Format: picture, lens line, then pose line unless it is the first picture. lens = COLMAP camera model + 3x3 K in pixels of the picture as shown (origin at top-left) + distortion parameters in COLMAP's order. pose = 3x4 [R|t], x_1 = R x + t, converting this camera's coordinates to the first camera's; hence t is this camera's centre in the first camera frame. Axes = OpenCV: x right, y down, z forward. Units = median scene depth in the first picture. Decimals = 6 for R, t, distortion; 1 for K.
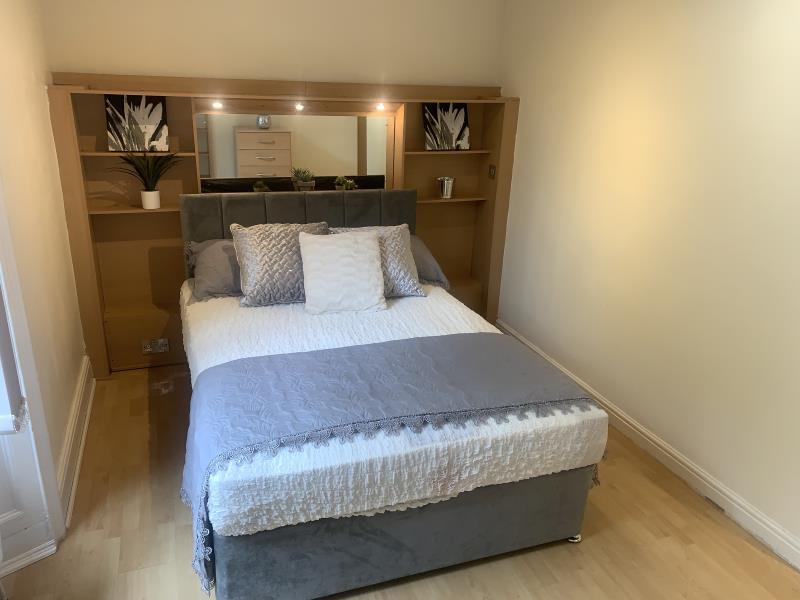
lens RADIAL K [[603.6, 0, 400.0], [0, 603.6, 300.0], [0, 0, 1]] dist [0.005128, -0.087256]
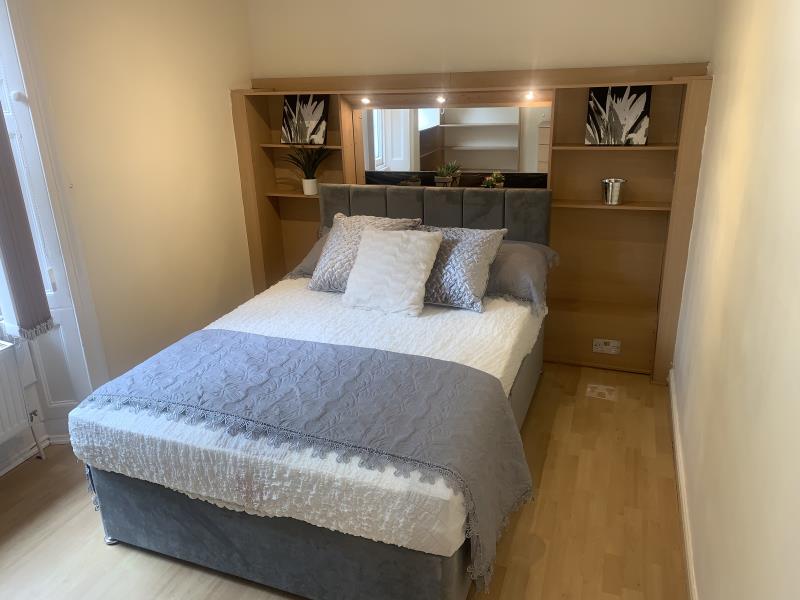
lens RADIAL K [[617.3, 0, 399.4], [0, 617.3, 288.2], [0, 0, 1]] dist [-0.036508, -0.006056]
pose [[0.754260, 0.154872, -0.638050, 0.503379], [-0.161396, 0.985699, 0.048465, -0.063797], [0.636431, 0.066424, 0.768469, 0.239158]]
